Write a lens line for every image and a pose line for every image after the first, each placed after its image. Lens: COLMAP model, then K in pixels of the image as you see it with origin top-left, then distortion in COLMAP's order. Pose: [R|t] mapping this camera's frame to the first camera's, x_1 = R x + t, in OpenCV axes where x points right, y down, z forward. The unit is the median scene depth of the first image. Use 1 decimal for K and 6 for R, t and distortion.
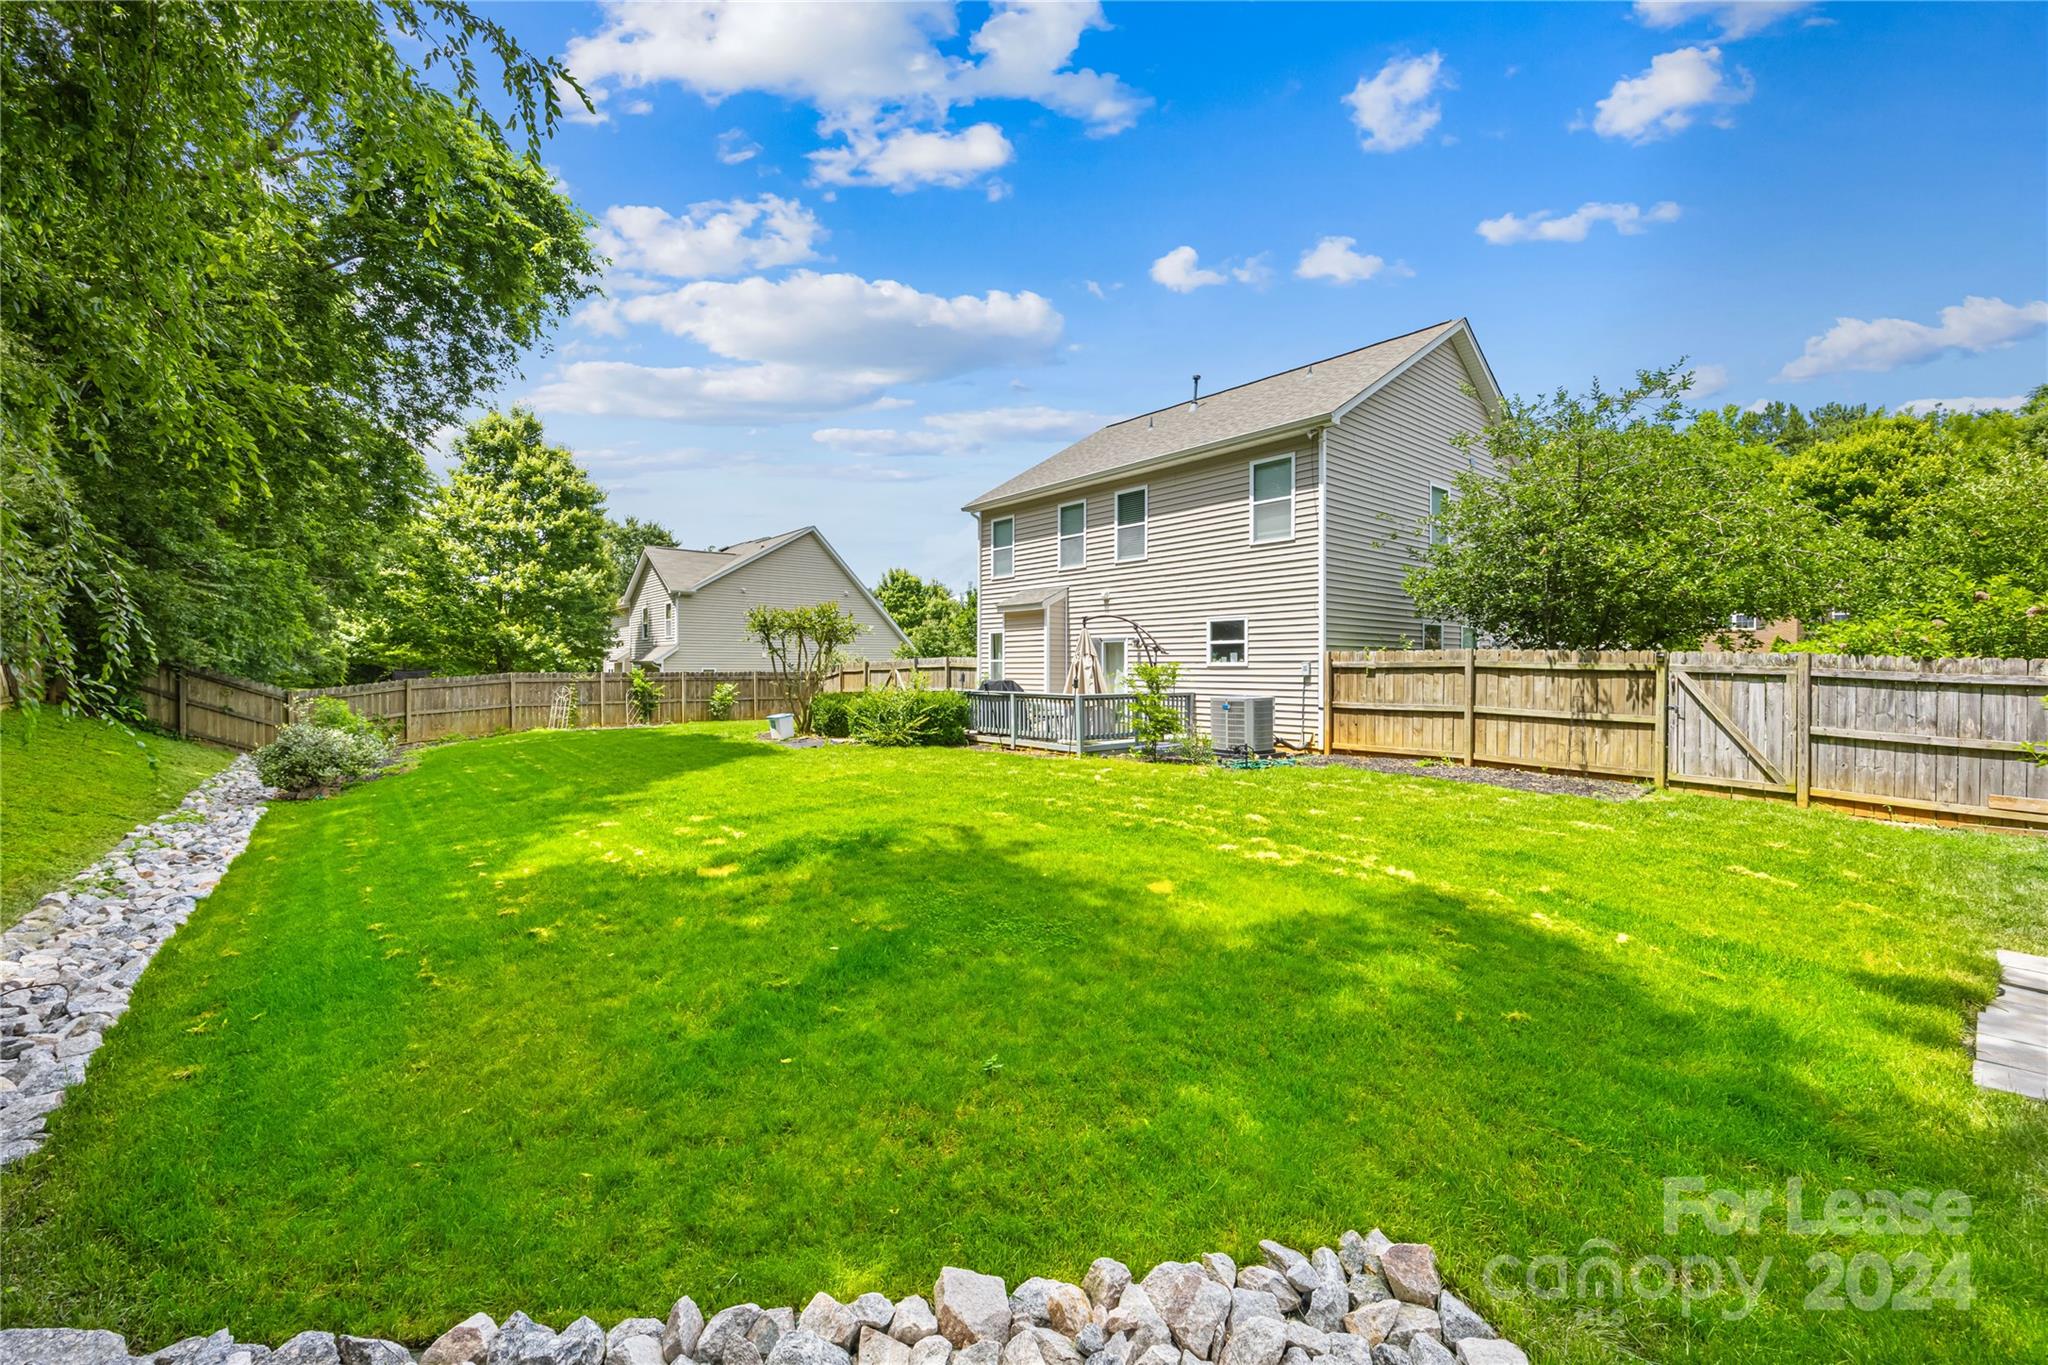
lens RADIAL K [[831.8, 0, 1006.8], [0, 831.8, 675.4], [0, 0, 1]] dist [-0.000200, 0.000054]
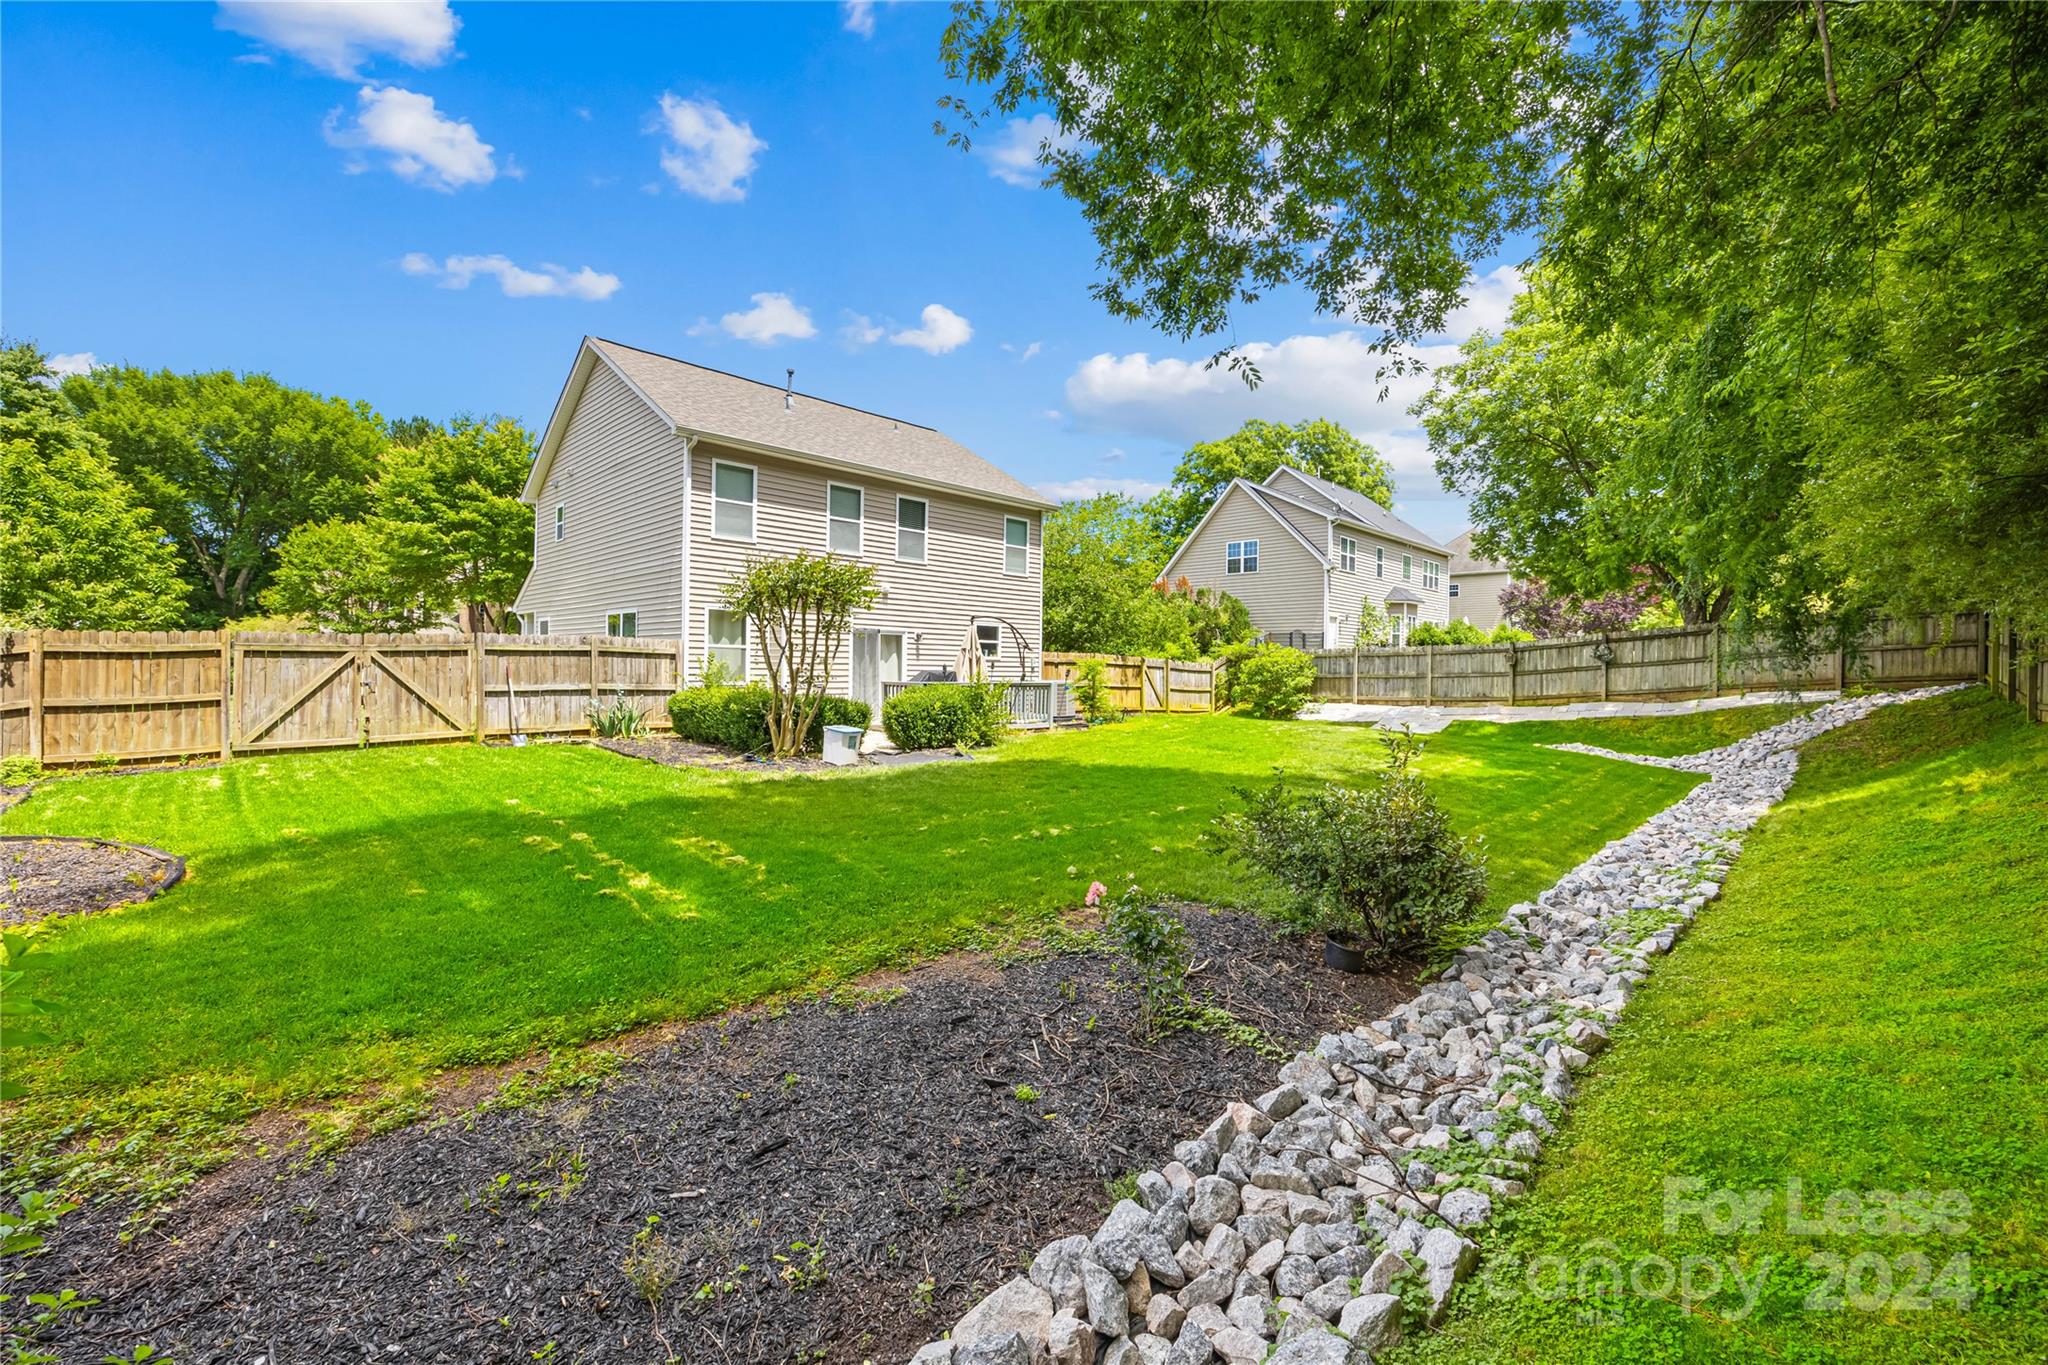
lens RADIAL K [[831.8, 0, 1004.0], [0, 831.8, 670.0], [0, 0, 1]] dist [-0.000200, 0.000054]
pose [[-0.092158, -0.002309, 0.995742, -1.284390], [-0.002628, 0.999994, 0.002076, 0.003266], [-0.995741, -0.002425, -0.092164, 1.310185]]
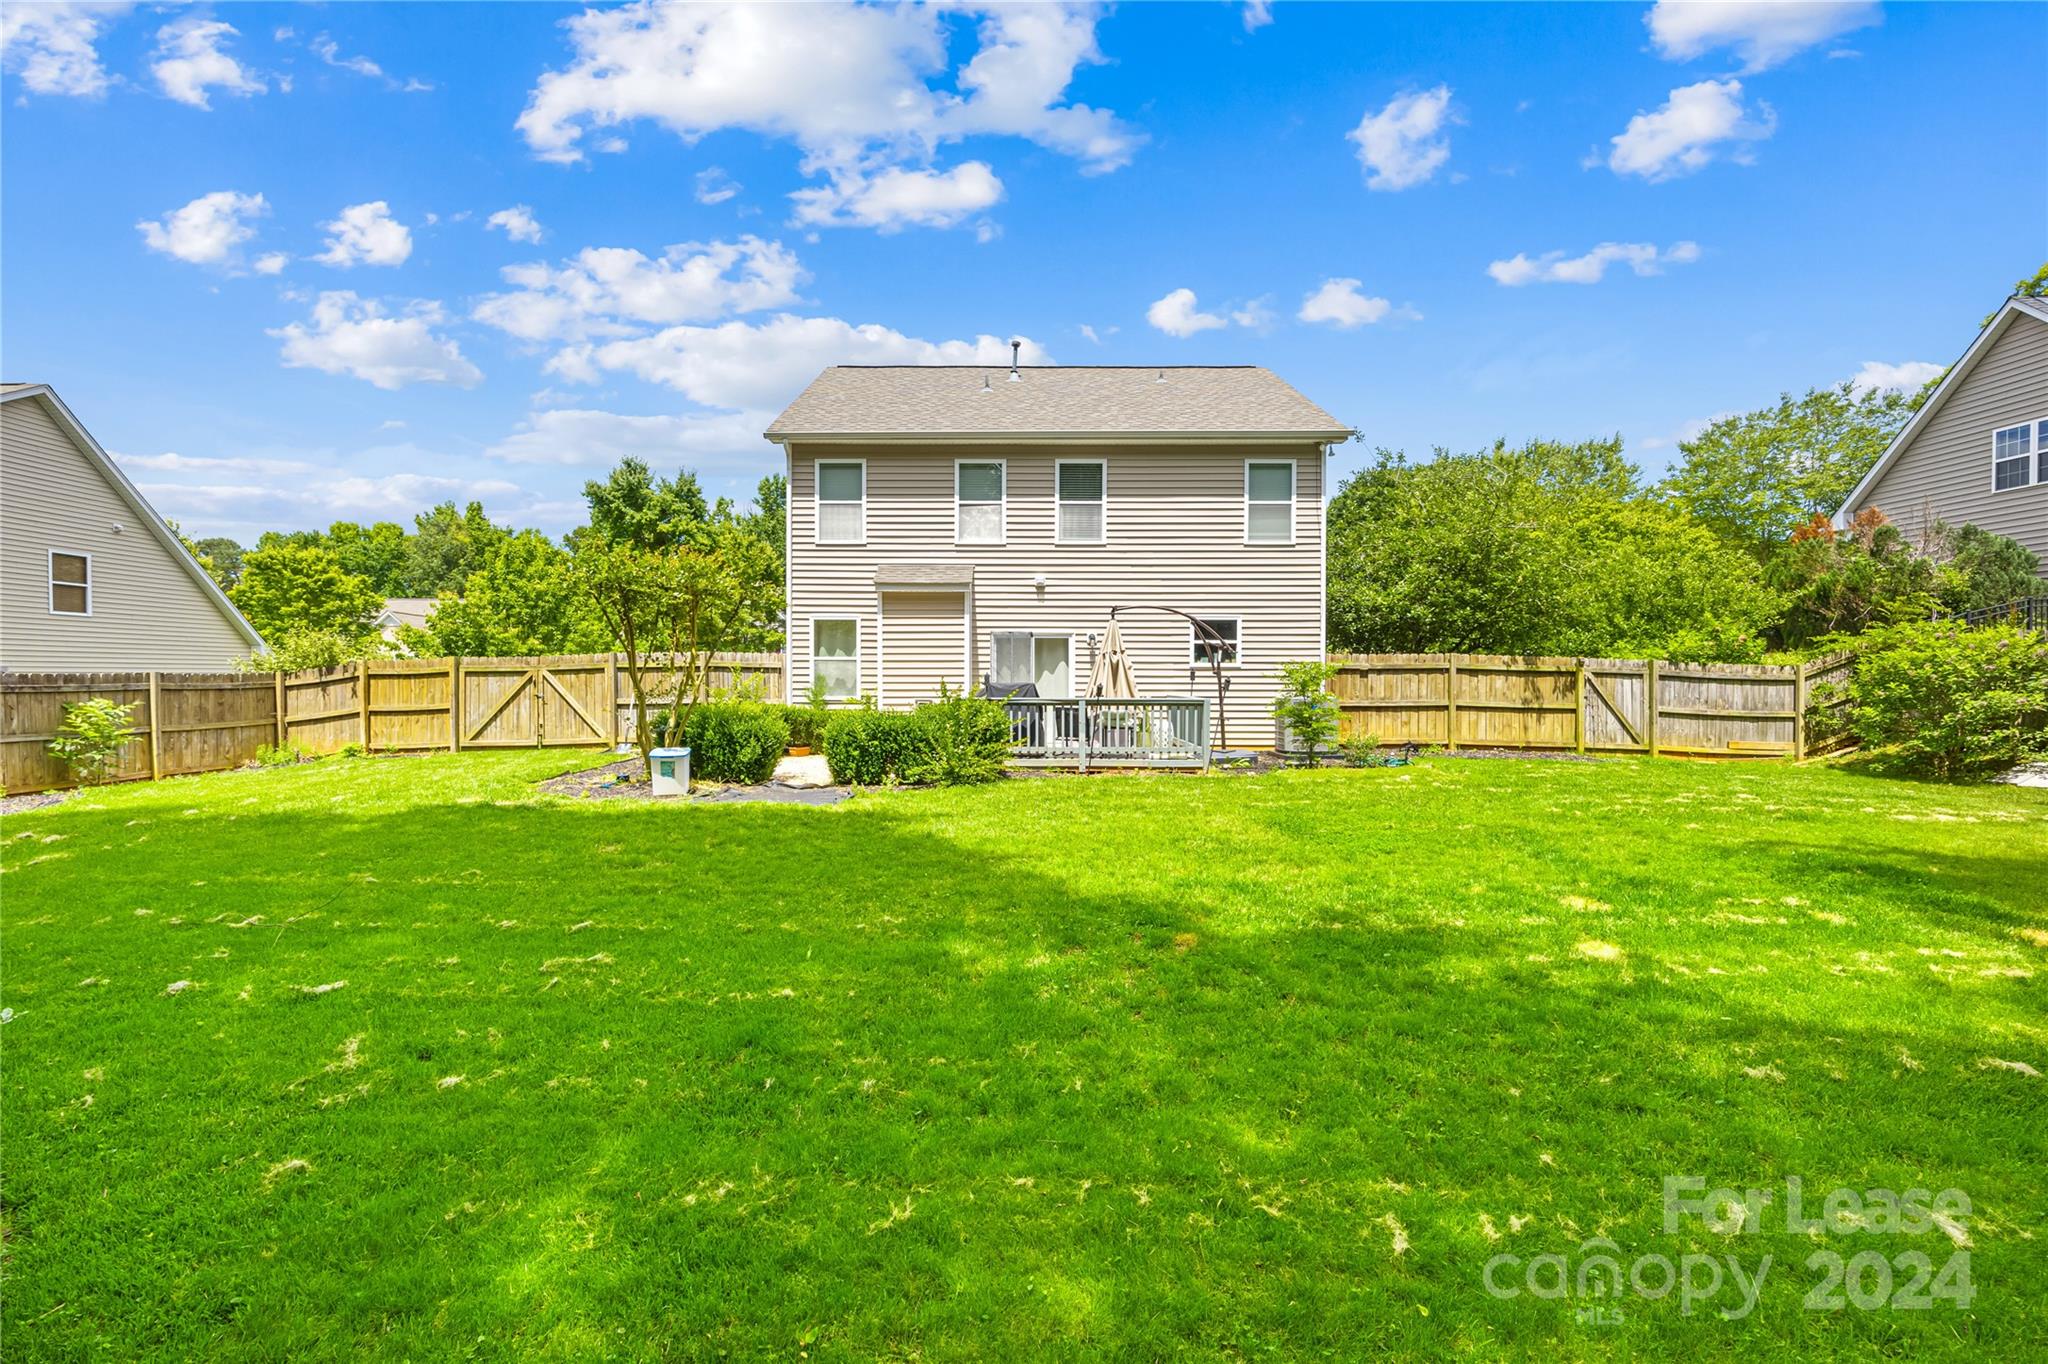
lens RADIAL K [[831.8, 0, 1018.6], [0, 831.8, 698.4], [0, 0, 1]] dist [-0.000200, 0.000054]
pose [[0.637086, -0.017942, 0.770583, -0.743431], [0.005428, 0.999809, 0.018792, 0.007035], [-0.770773, -0.007789, 0.637062, 0.670832]]
